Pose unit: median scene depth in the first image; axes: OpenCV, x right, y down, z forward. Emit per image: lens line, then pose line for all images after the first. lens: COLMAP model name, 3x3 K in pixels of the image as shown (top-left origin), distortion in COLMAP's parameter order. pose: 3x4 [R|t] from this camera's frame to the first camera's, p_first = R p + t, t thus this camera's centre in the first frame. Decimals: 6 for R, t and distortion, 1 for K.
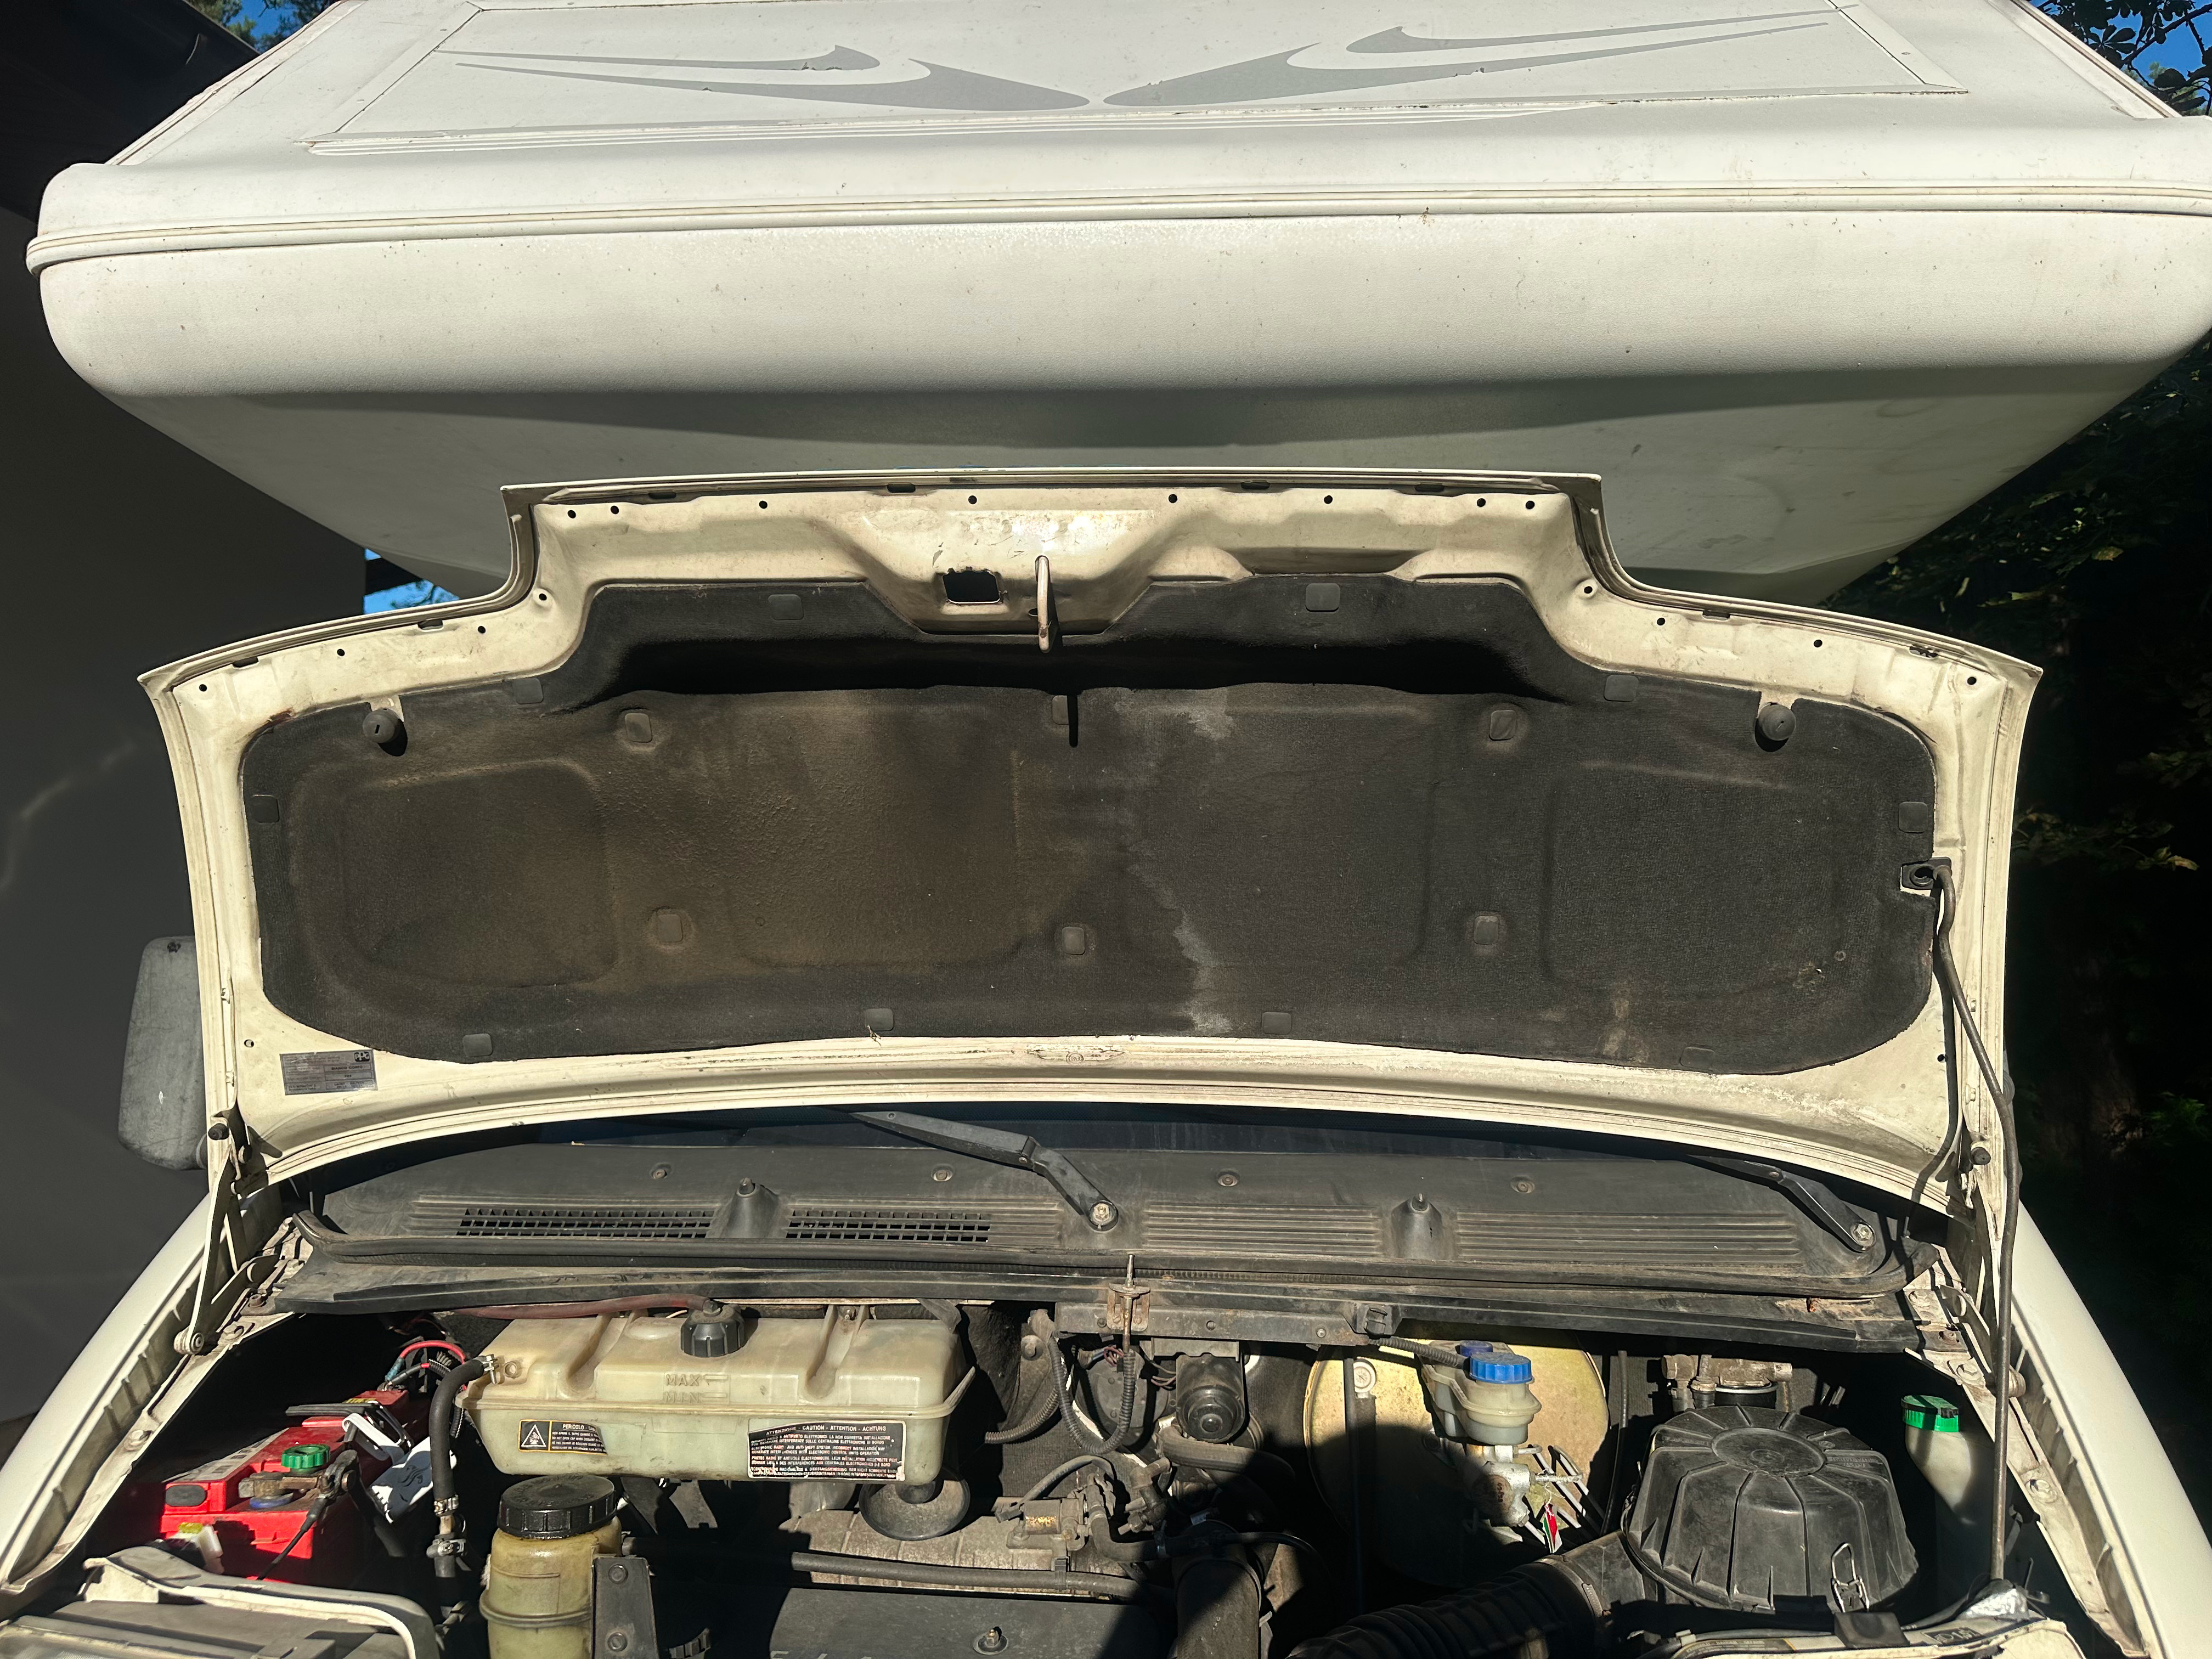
lens RADIAL K [[1545.6, 0, 1141.4], [0, 1545.6, 811.5], [0, 0, 1]] dist [0.010972, -0.021834]
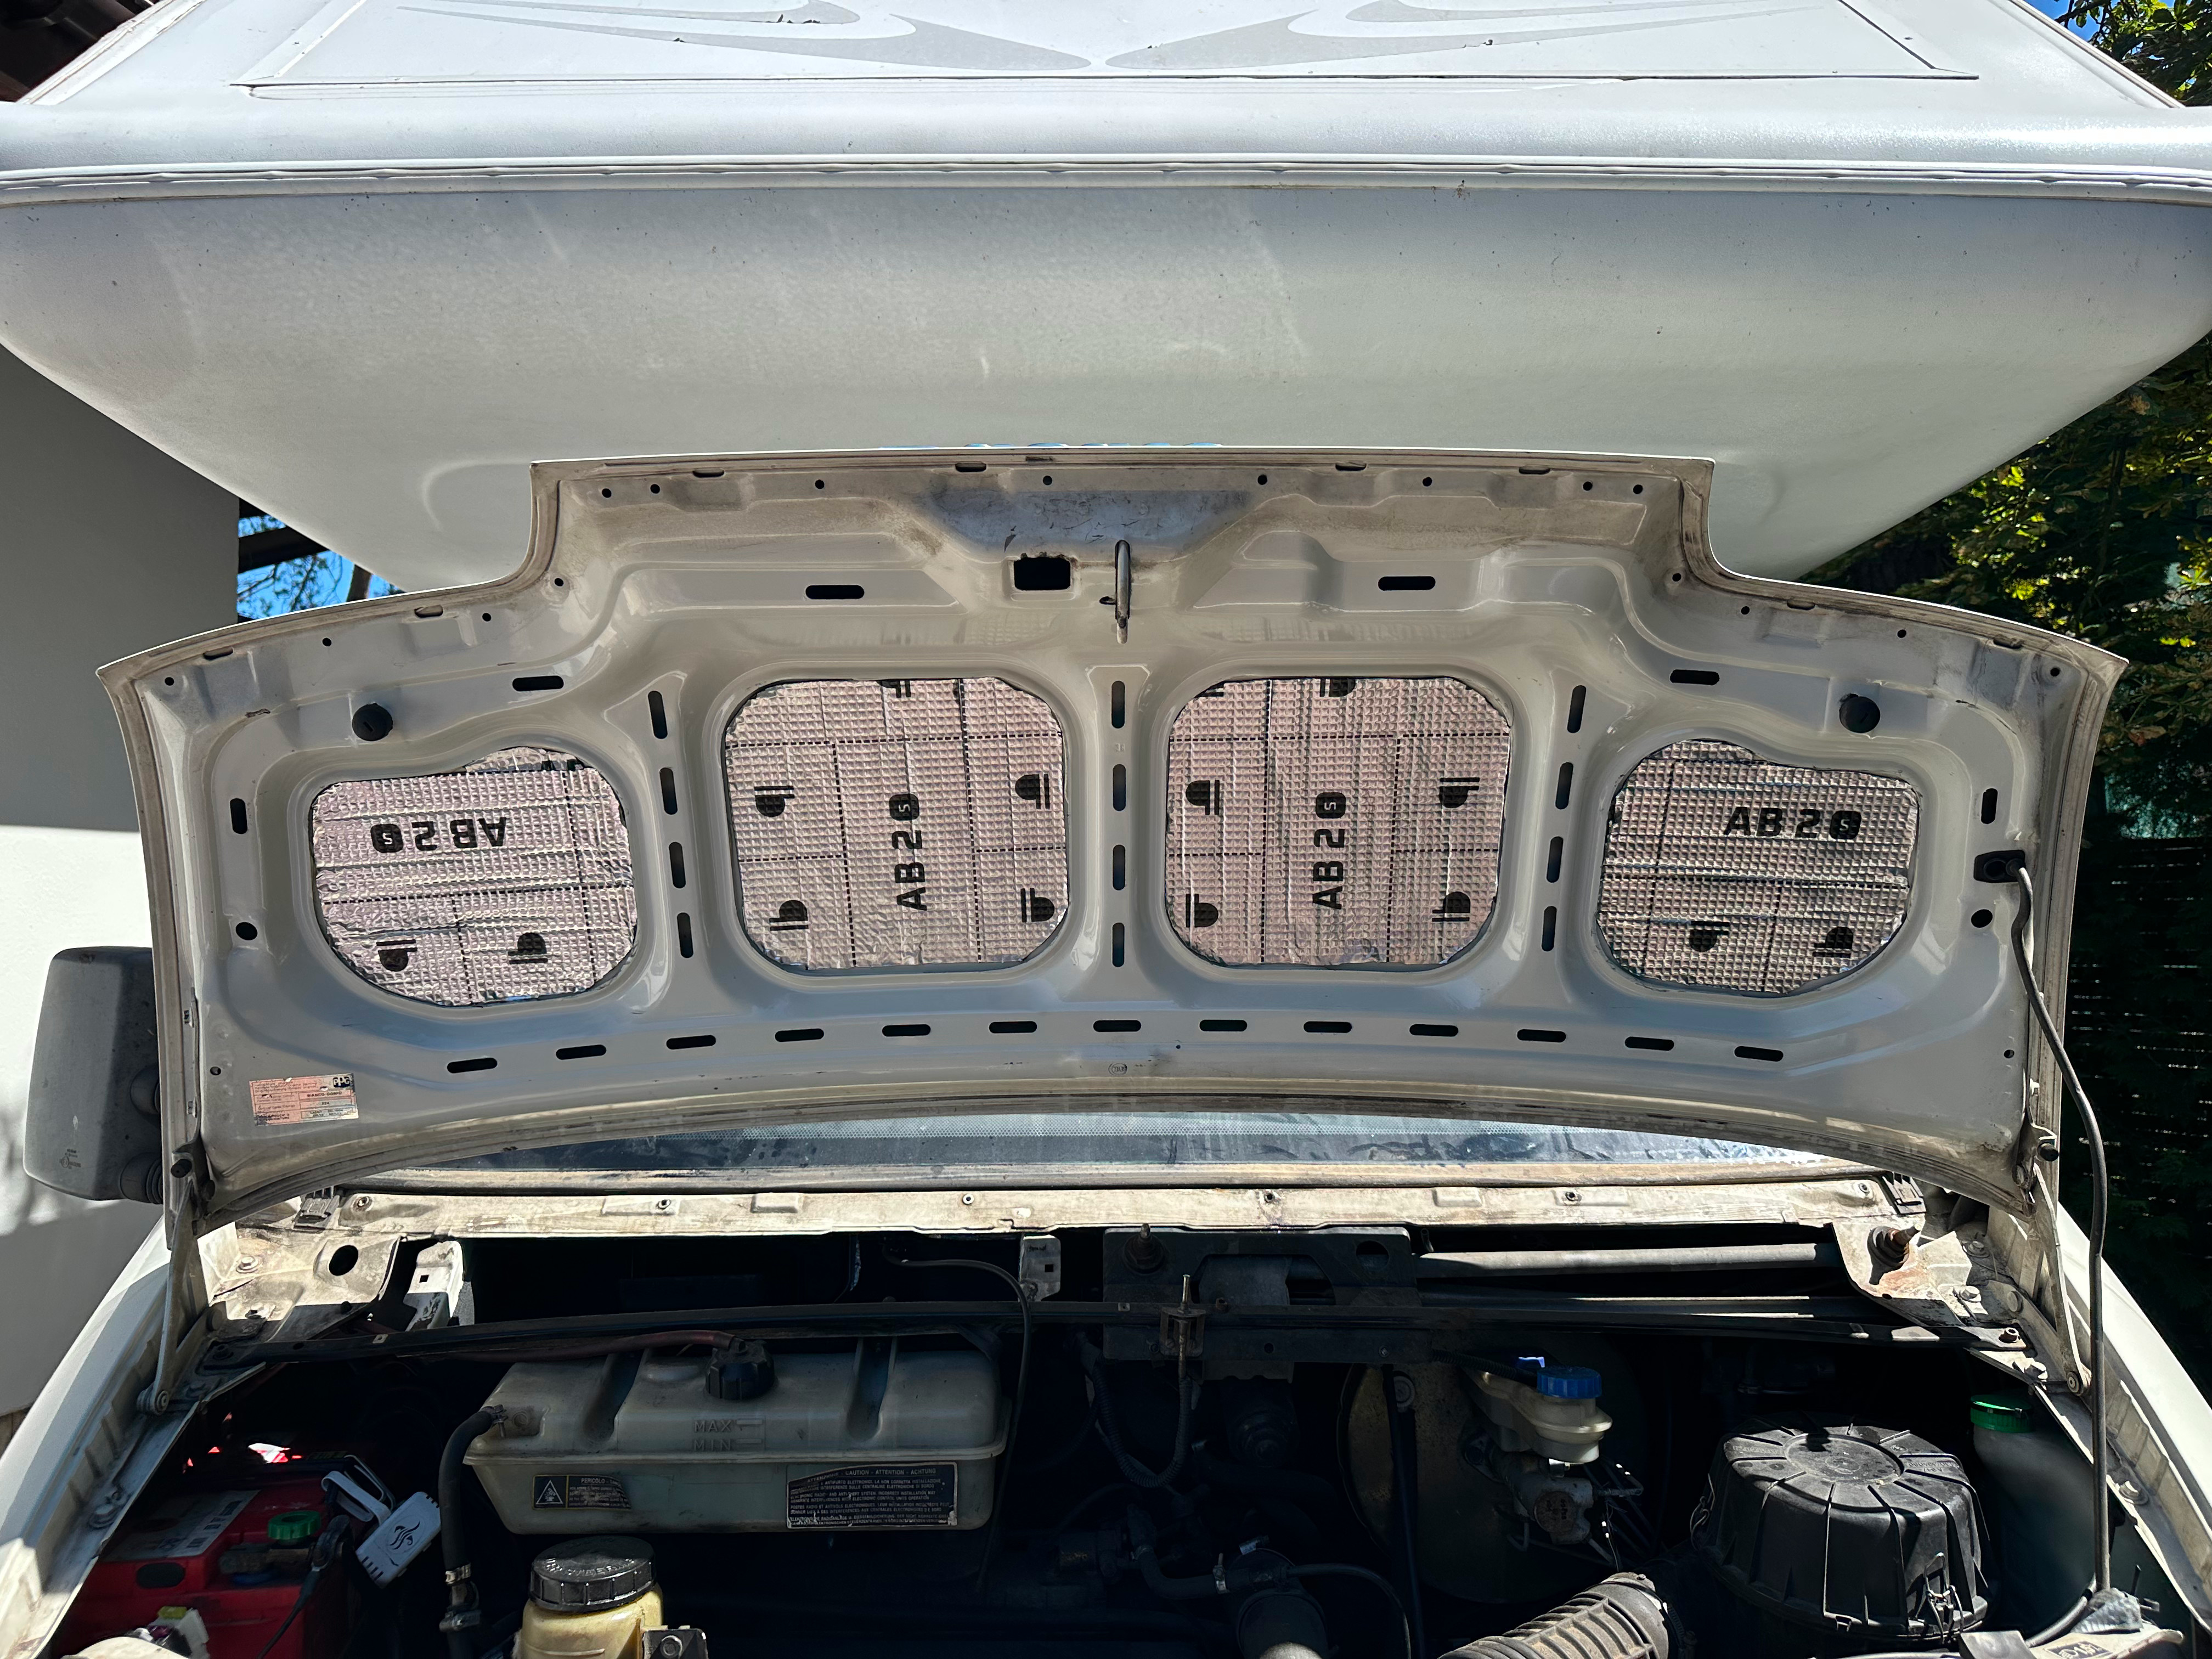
lens RADIAL K [[1545.6, 0, 1118.5], [0, 1545.6, 791.7], [0, 0, 1]] dist [0.010972, -0.021834]
pose [[0.997430, -0.006817, 0.071328, -0.118125], [0.006709, 0.999976, 0.001748, -0.012997], [-0.071338, -0.001265, 0.997451, 0.057856]]
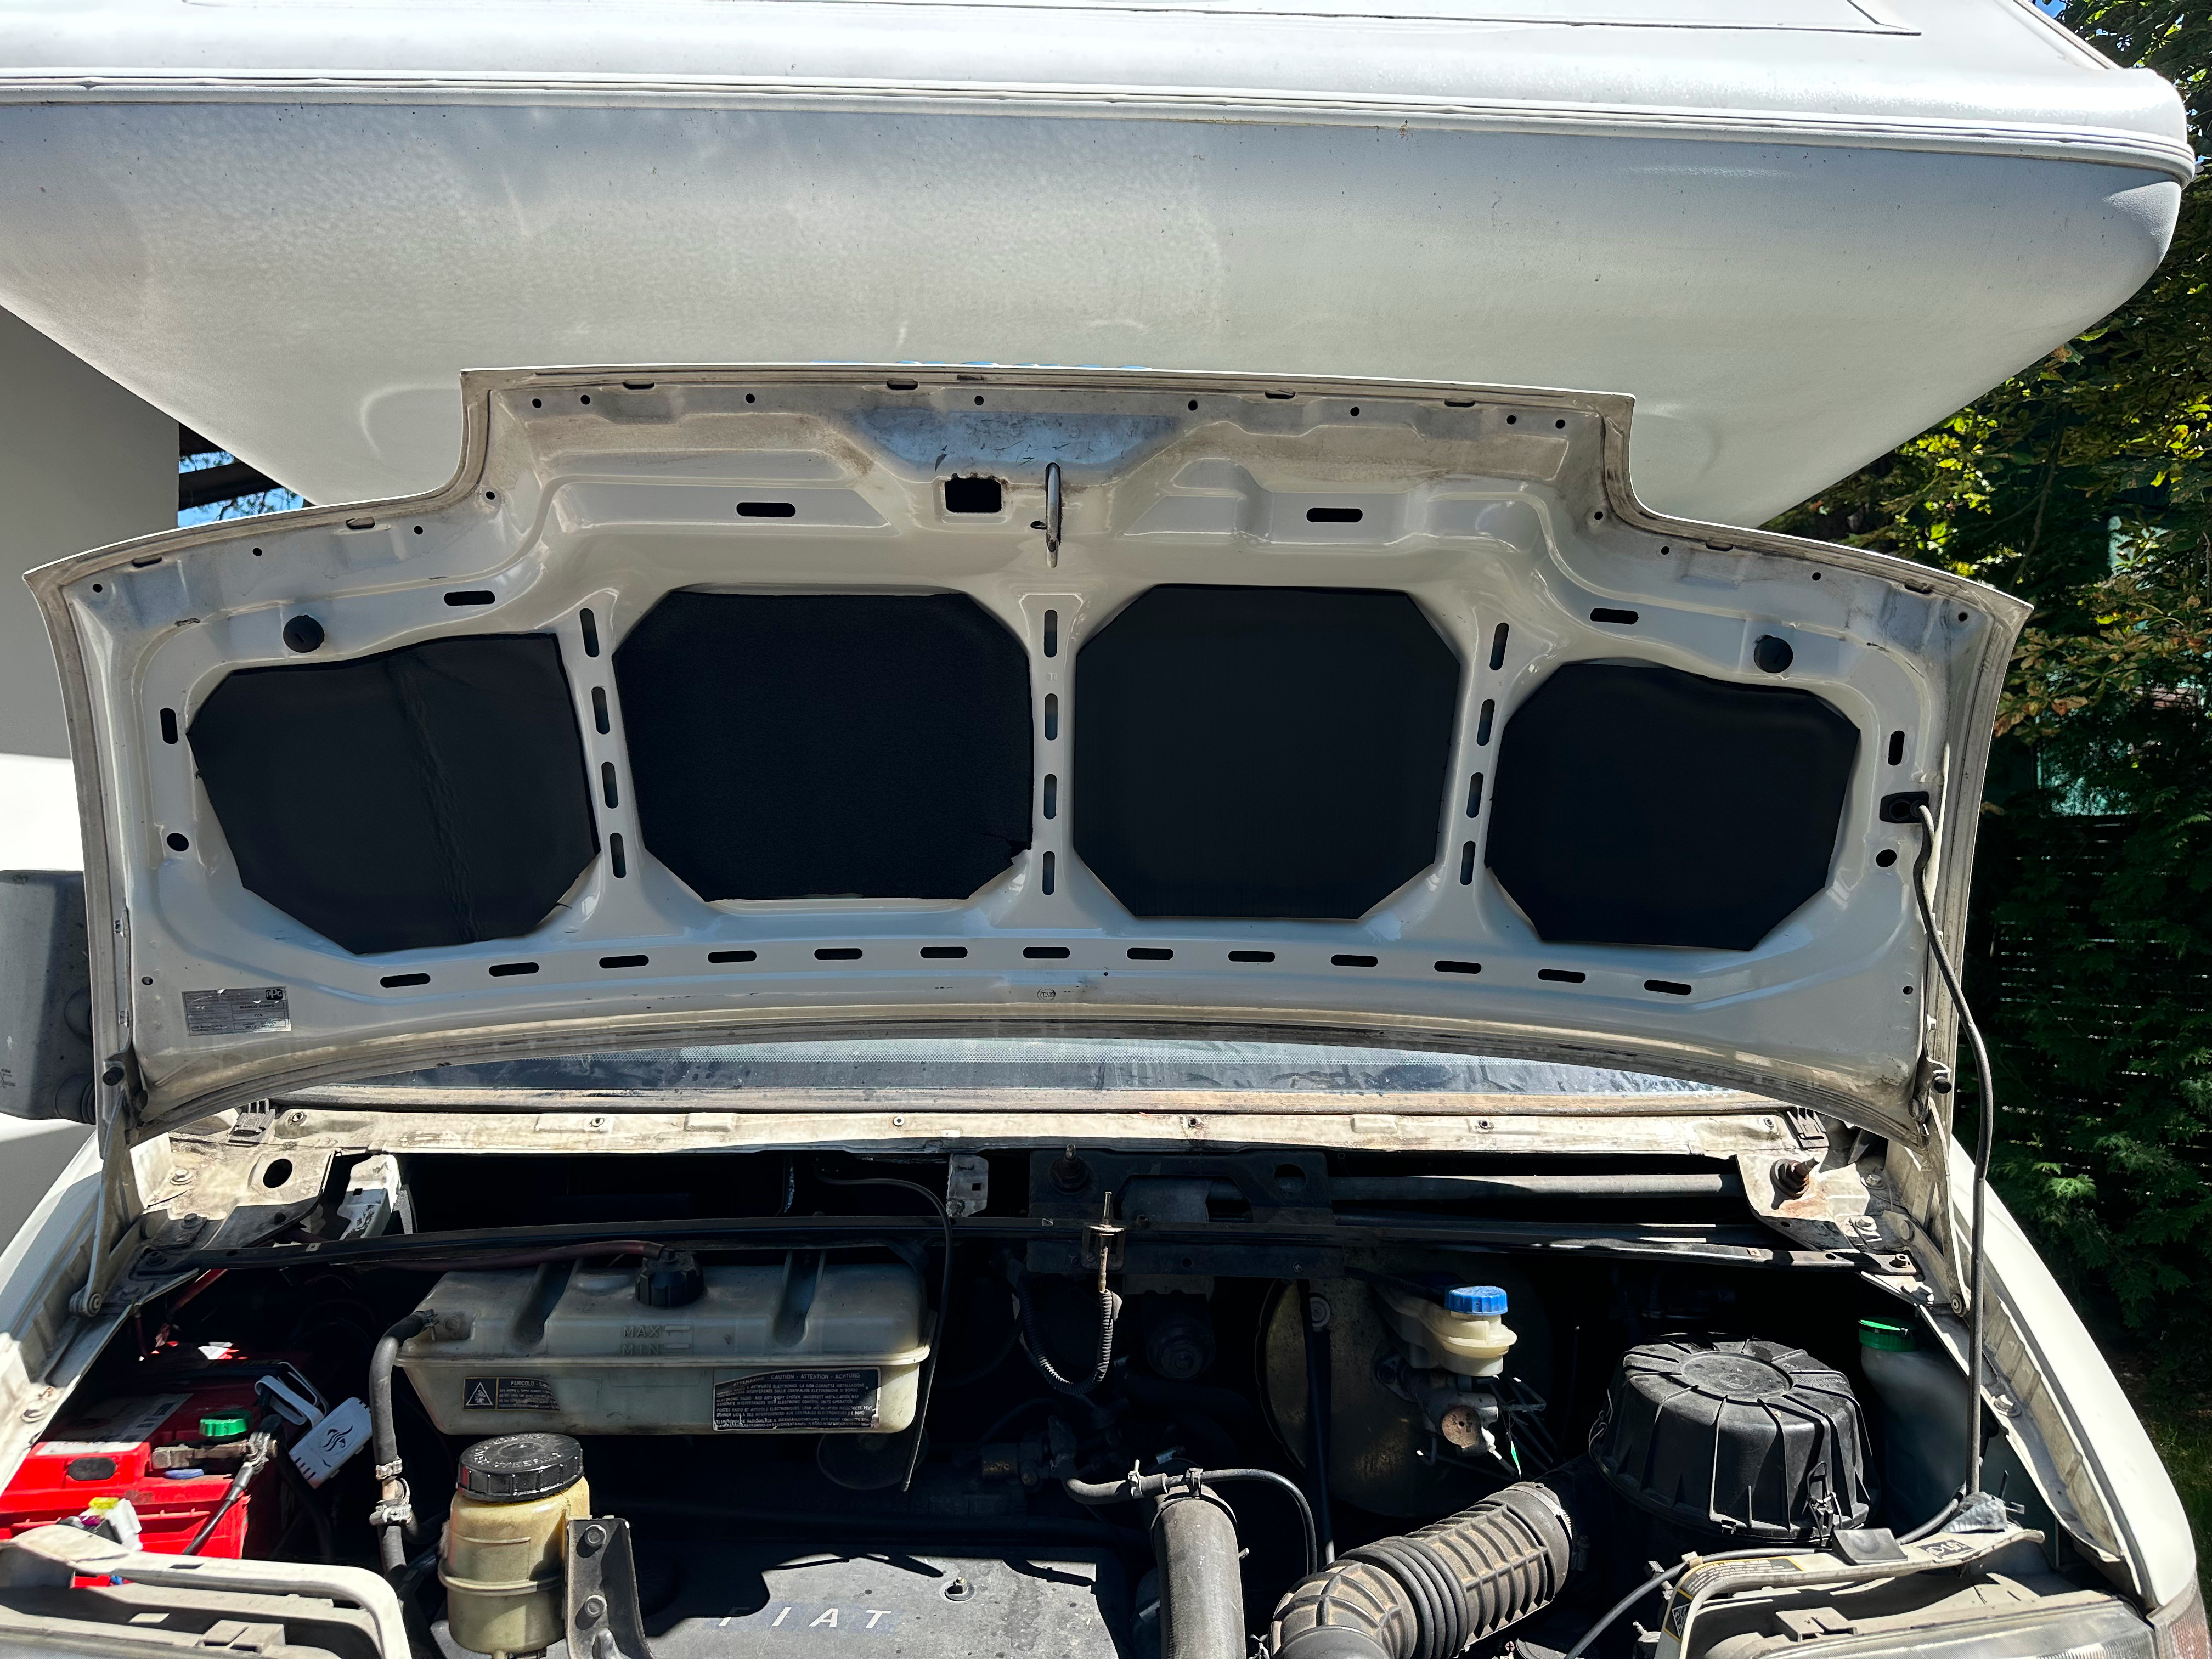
lens RADIAL K [[1545.6, 0, 1112.3], [0, 1545.6, 818.6], [0, 0, 1]] dist [0.010972, -0.021834]
pose [[0.995430, 0.007643, 0.095187, -0.102195], [-0.011399, 0.999175, 0.038982, 0.012886], [-0.094811, -0.039889, 0.994696, 0.040966]]
